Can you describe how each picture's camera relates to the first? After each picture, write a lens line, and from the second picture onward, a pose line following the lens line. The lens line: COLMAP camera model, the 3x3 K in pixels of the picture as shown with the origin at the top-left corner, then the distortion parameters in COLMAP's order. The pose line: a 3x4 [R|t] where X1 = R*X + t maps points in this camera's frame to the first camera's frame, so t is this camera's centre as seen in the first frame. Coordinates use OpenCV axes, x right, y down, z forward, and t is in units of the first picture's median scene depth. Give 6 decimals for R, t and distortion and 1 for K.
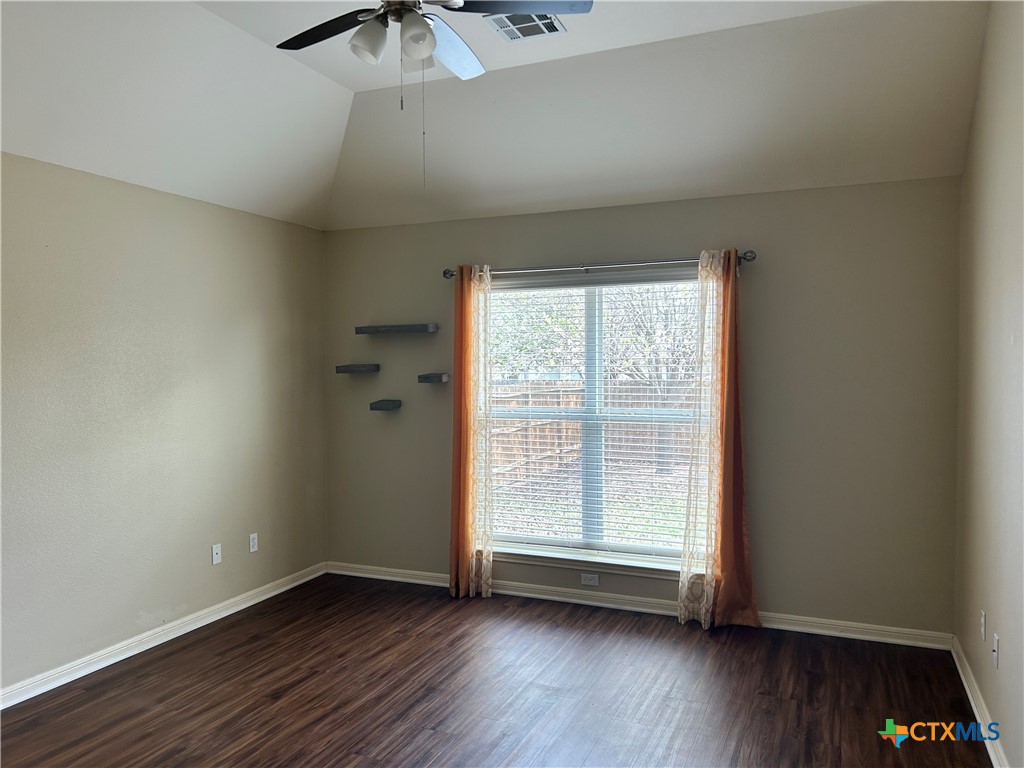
lens RADIAL K [[768.1, 0, 509.8], [0, 768.1, 387.0], [0, 0, 1]] dist [0.076478, -0.132564]
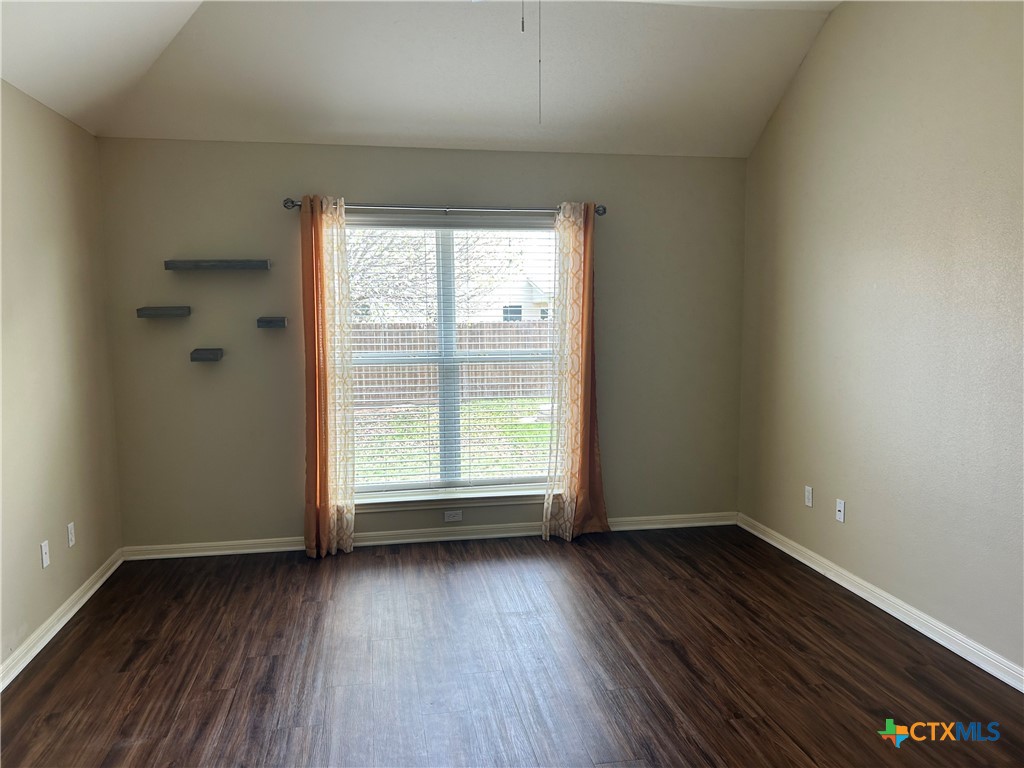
lens RADIAL K [[768.1, 0, 509.8], [0, 768.1, 387.0], [0, 0, 1]] dist [0.076478, -0.132564]
pose [[0.832457, -0.055520, 0.551301, -0.394429], [0.018307, 0.997180, 0.072779, 0.003414], [-0.553787, -0.050492, 0.831126, 0.111403]]
